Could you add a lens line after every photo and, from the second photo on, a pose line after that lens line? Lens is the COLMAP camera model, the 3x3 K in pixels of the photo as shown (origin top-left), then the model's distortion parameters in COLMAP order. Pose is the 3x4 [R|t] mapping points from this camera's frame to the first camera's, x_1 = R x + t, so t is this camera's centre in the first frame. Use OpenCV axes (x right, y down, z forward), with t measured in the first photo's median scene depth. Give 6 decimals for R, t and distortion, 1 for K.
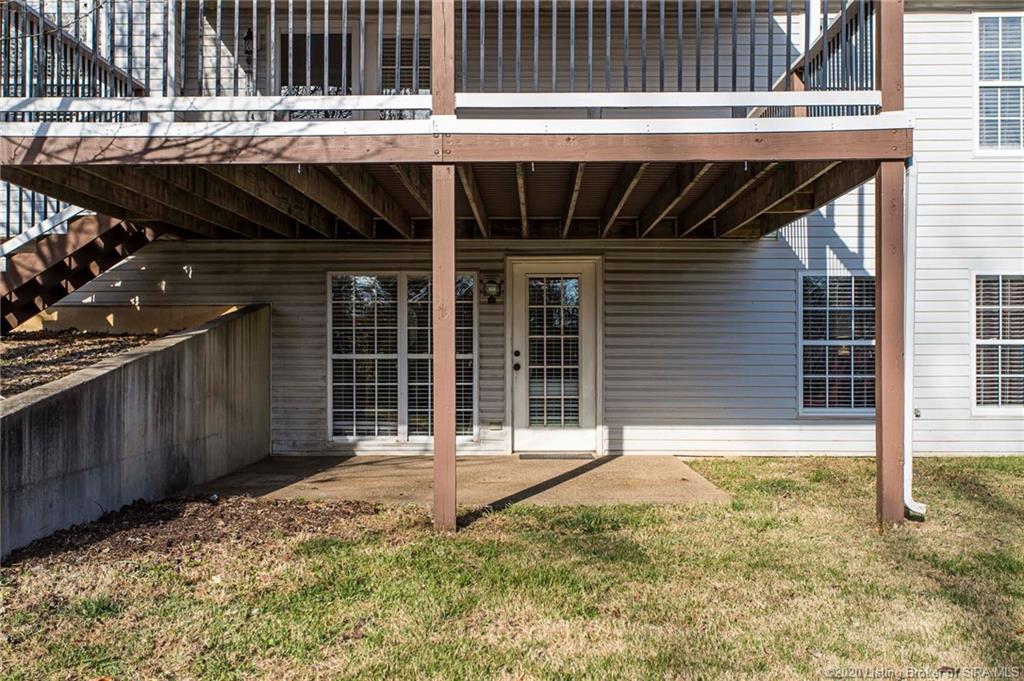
lens RADIAL K [[1180.4, 0, 511.7], [0, 1180.4, 341.4], [0, 0, 1]] dist [0.006028, 0.000000]
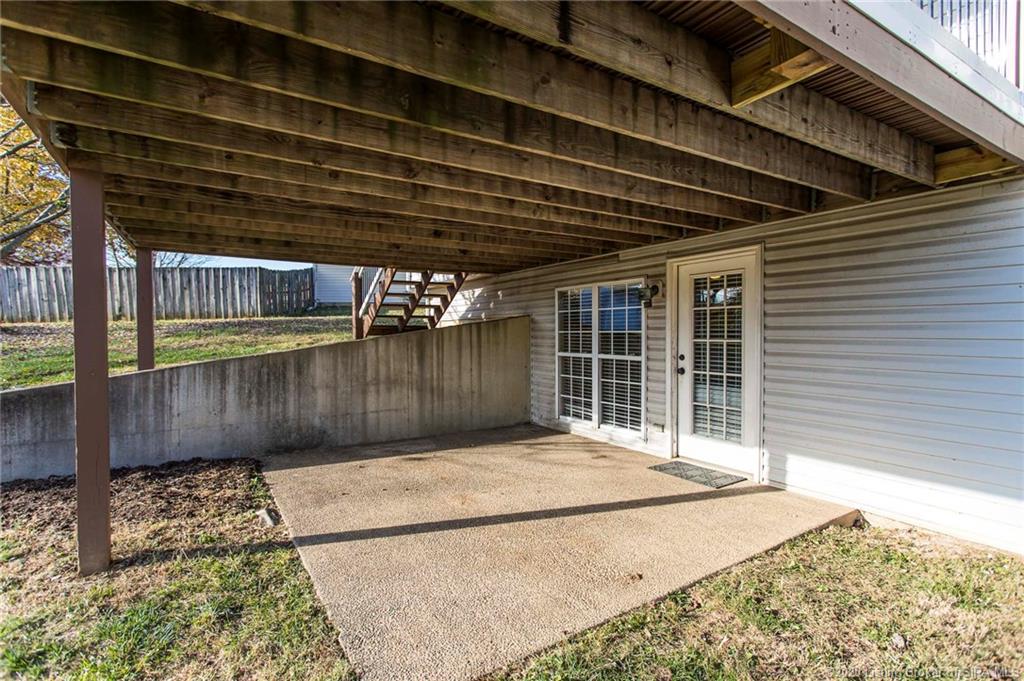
lens RADIAL K [[487.6, 0, 510.4], [0, 487.6, 337.2], [0, 0, 1]] dist [0.009500, 0.002356]
pose [[0.548346, 0.007927, -0.836214, 0.268119], [0.011874, 0.999780, 0.017264, -0.015271], [0.836167, -0.019396, 0.548132, 0.662145]]
